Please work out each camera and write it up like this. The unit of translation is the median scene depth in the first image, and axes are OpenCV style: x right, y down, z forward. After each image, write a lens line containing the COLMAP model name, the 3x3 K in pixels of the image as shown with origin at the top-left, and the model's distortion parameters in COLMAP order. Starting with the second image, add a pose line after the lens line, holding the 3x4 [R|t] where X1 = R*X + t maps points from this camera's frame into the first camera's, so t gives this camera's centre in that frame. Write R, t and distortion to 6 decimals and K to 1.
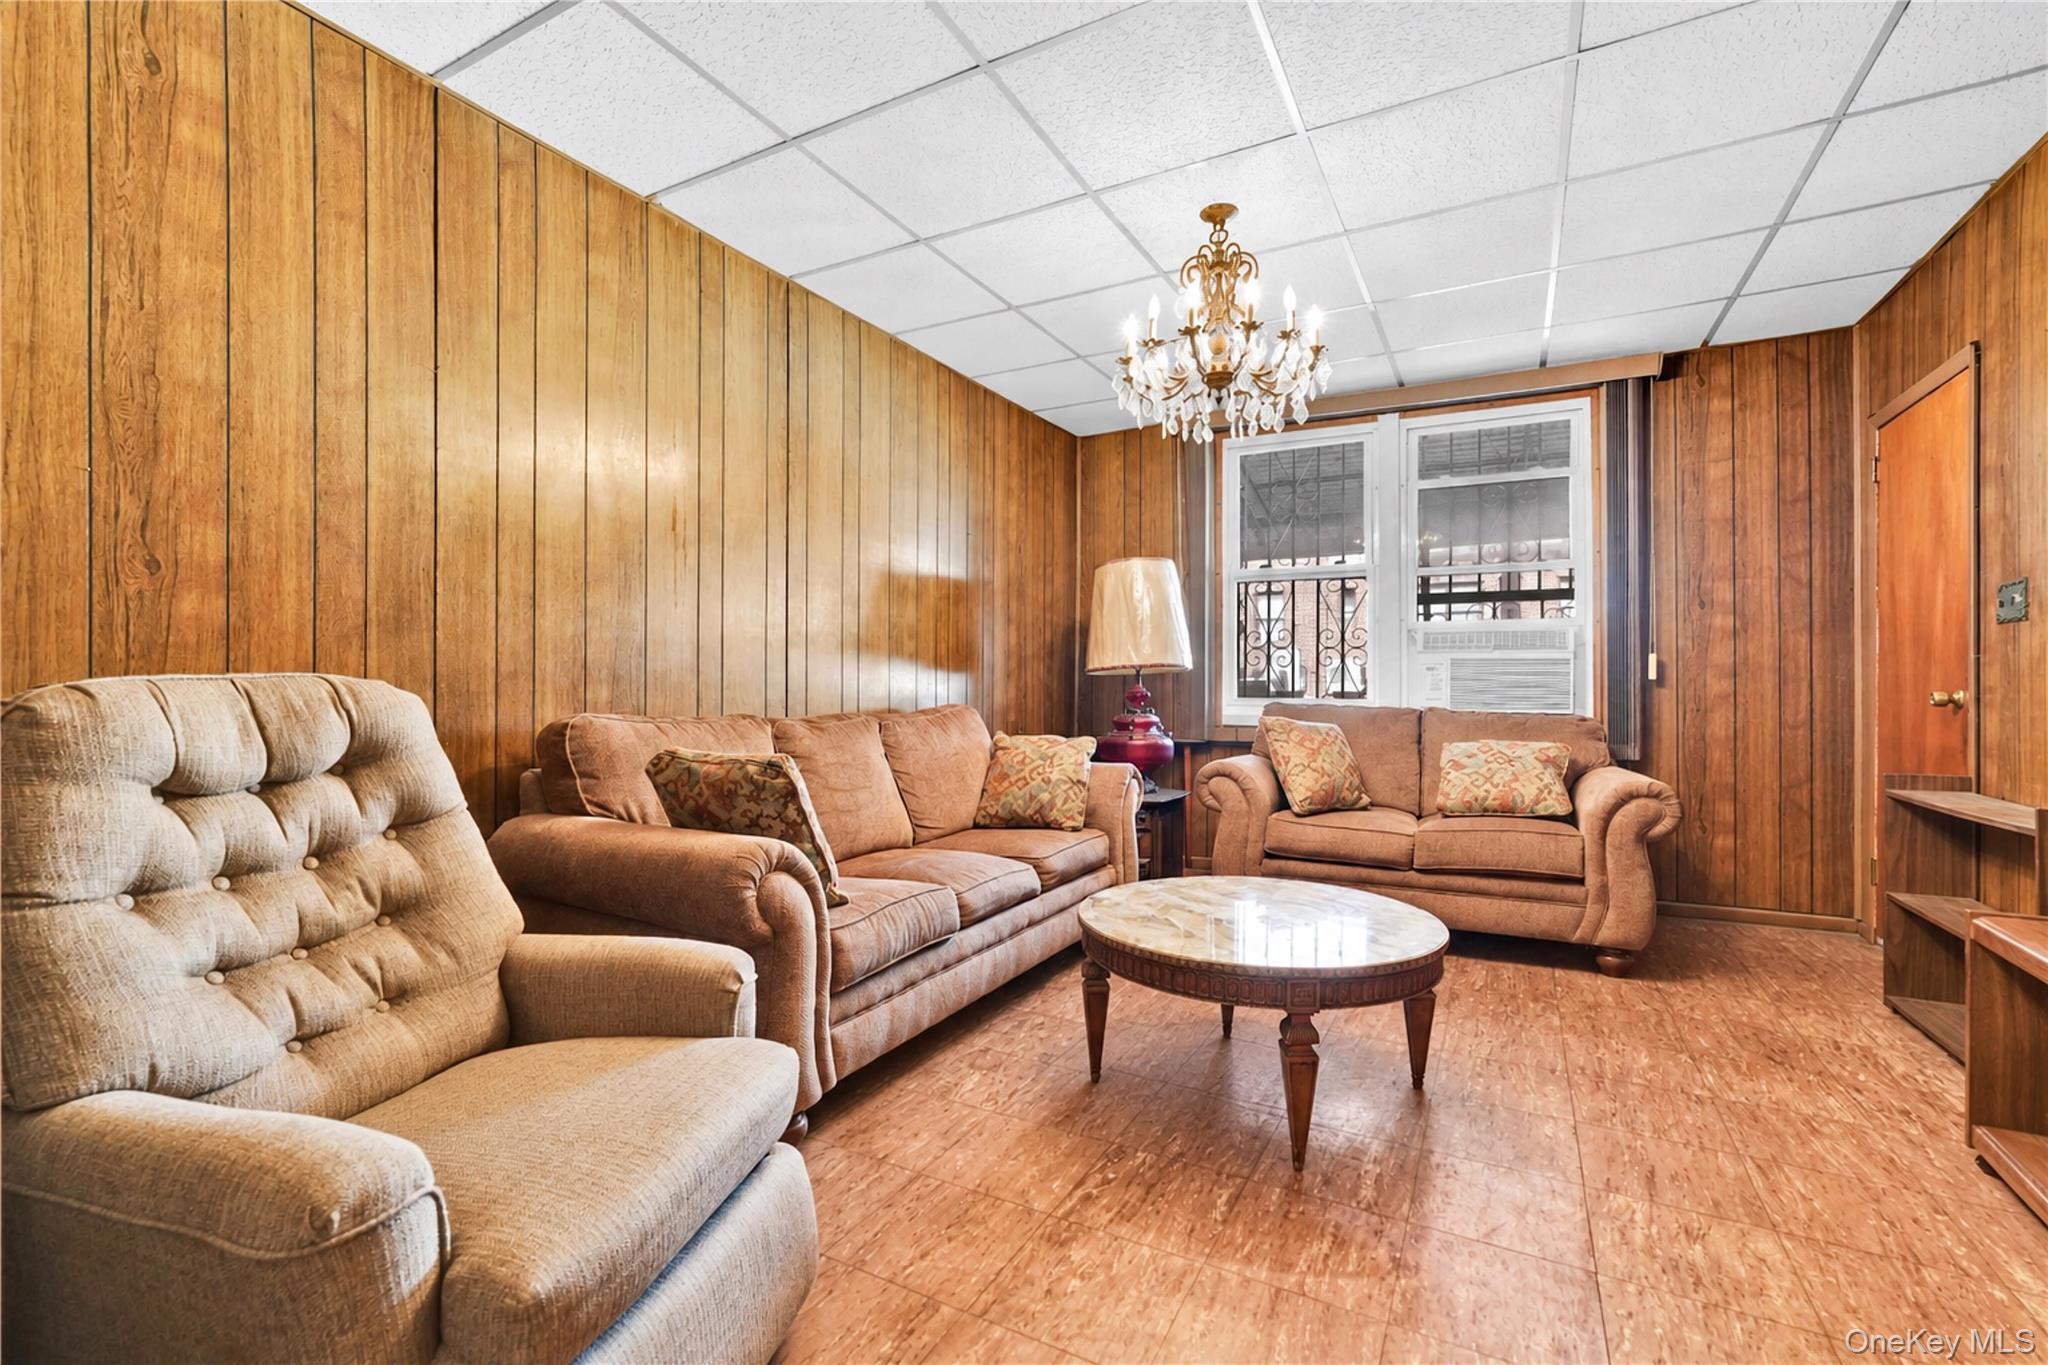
lens RADIAL K [[900.0, 0, 1024.0], [0, 900.0, 691.3], [0, 0, 1]] dist [-0.018092, 0.016930]
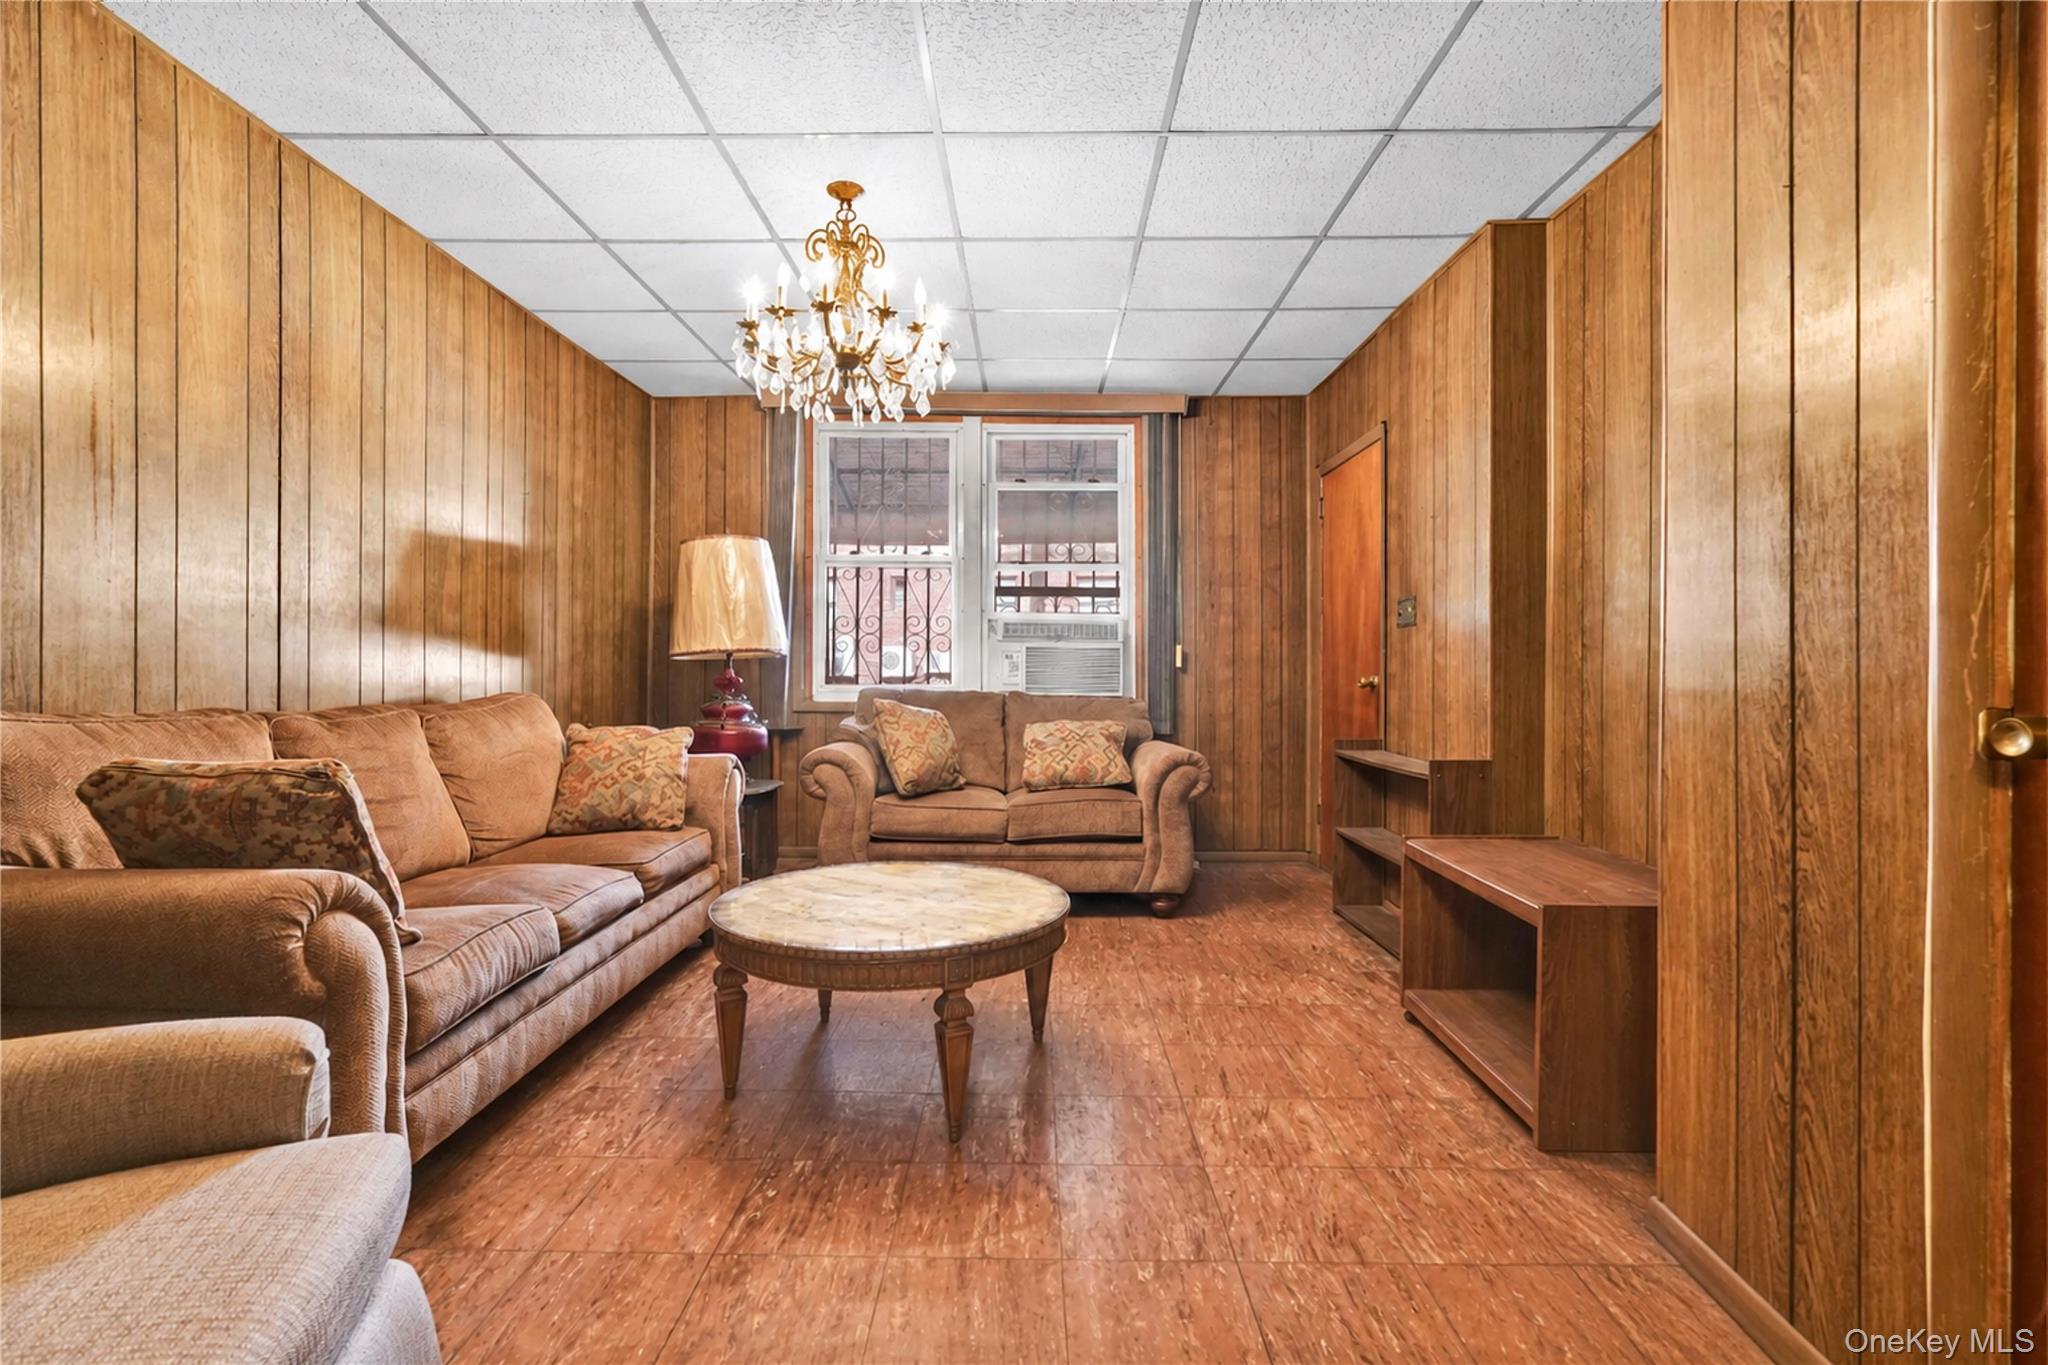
lens RADIAL K [[912.4, 0, 1014.7], [0, 912.4, 679.2], [0, 0, 1]] dist [-0.003383, 0.006442]
pose [[0.888073, -0.002038, 0.459698, -0.069953], [0.000715, 0.999995, 0.003053, -0.000535], [-0.459702, -0.002383, 0.888070, 0.021990]]
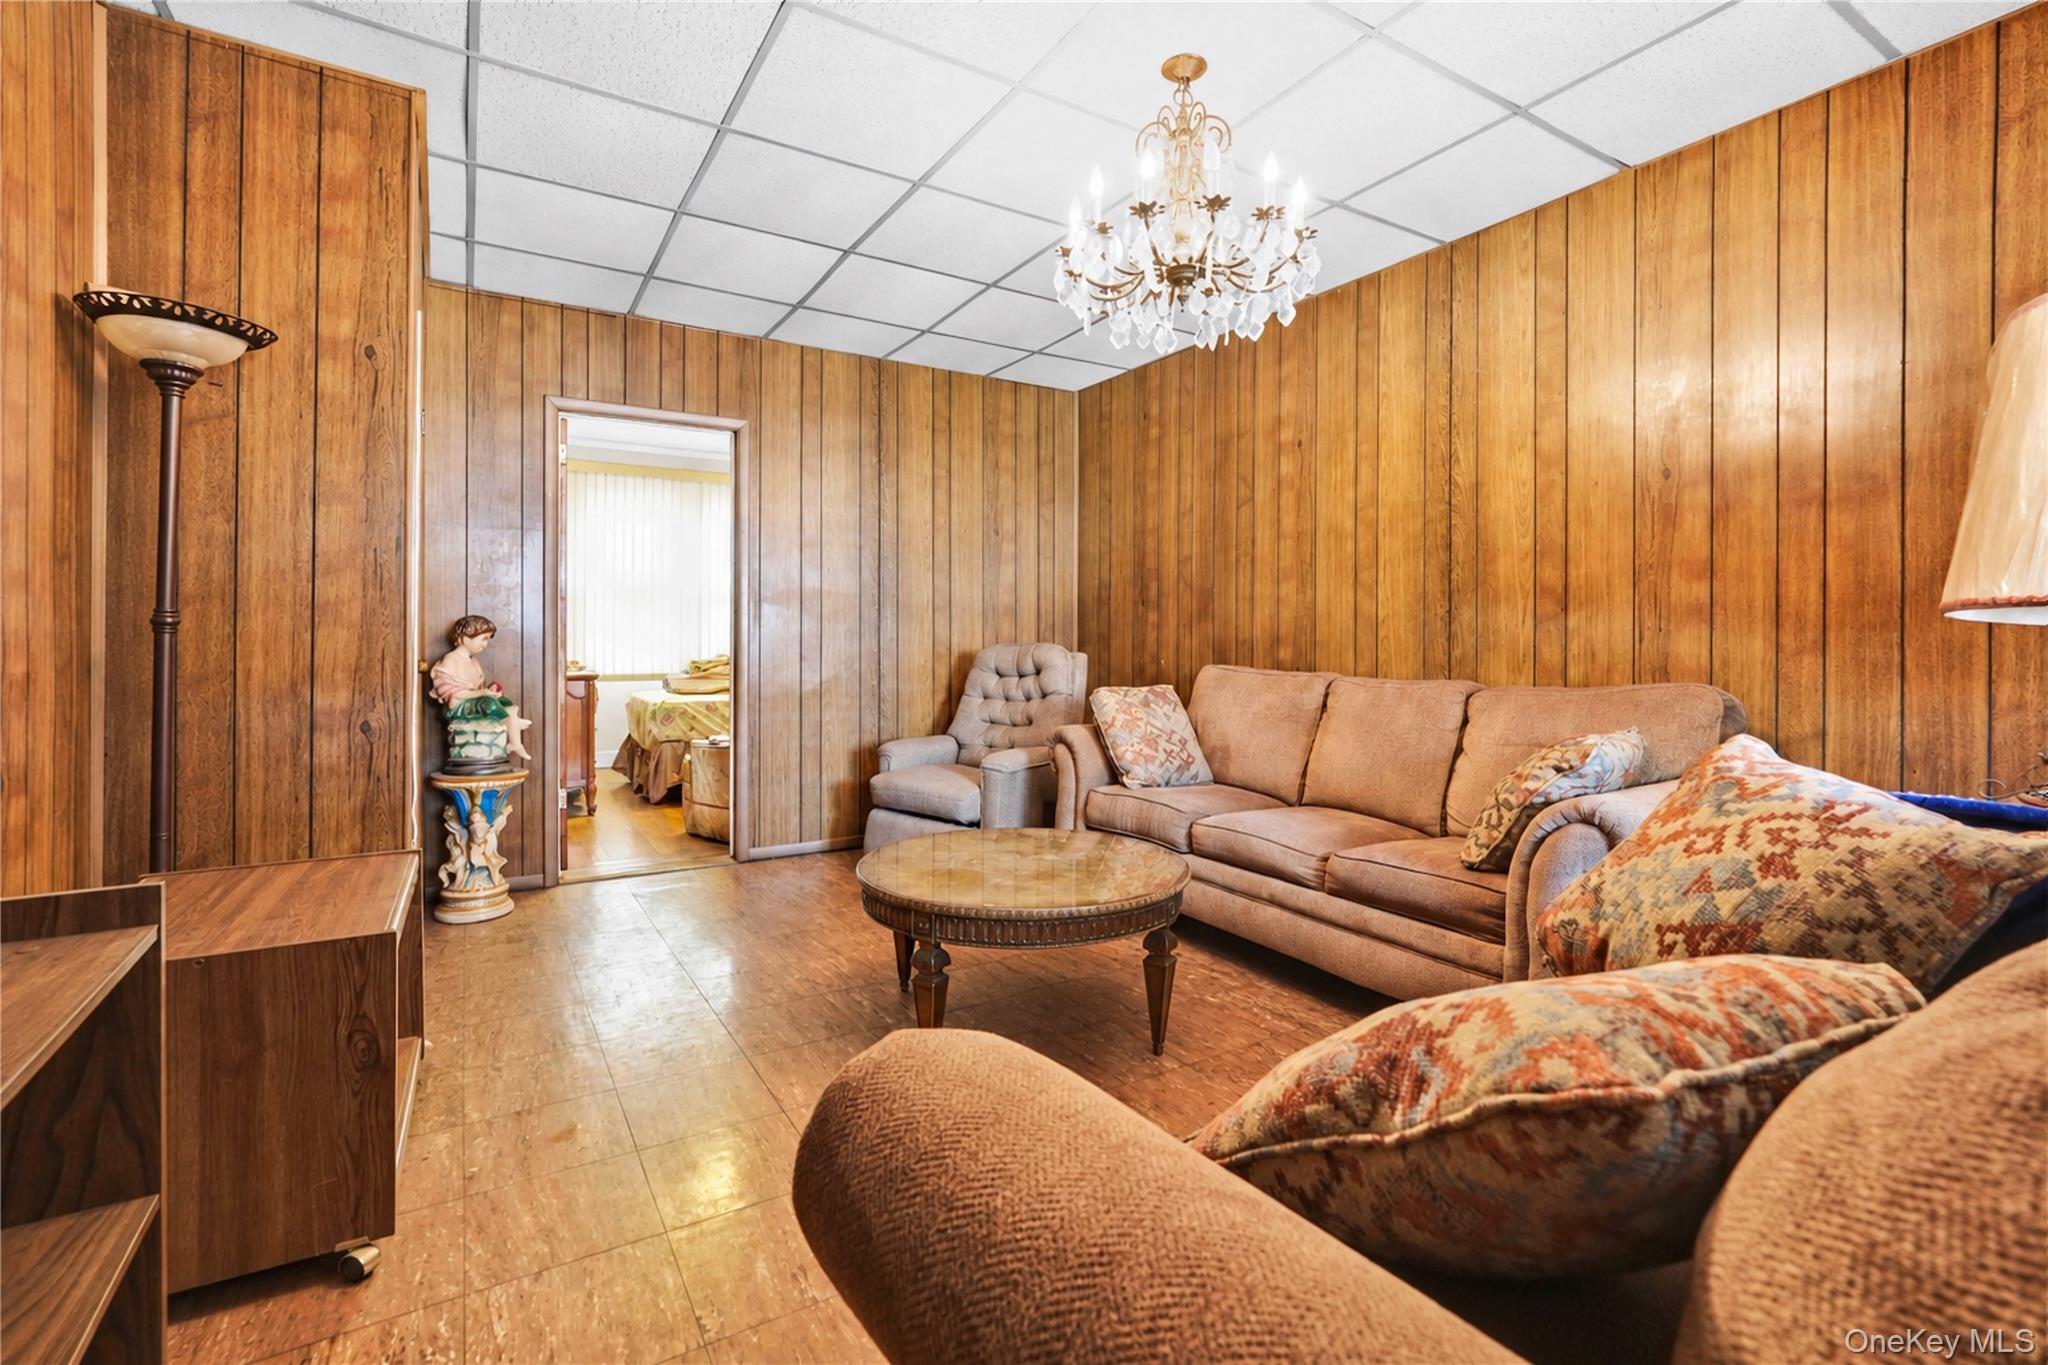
lens RADIAL K [[912.4, 0, 1014.7], [0, 912.4, 679.2], [0, 0, 1]] dist [-0.003383, 0.006442]
pose [[-0.502650, 0.033311, -0.863848, 0.913699], [-0.014026, 0.998812, 0.046677, -0.017524], [0.864376, 0.035578, -0.501586, 1.167856]]
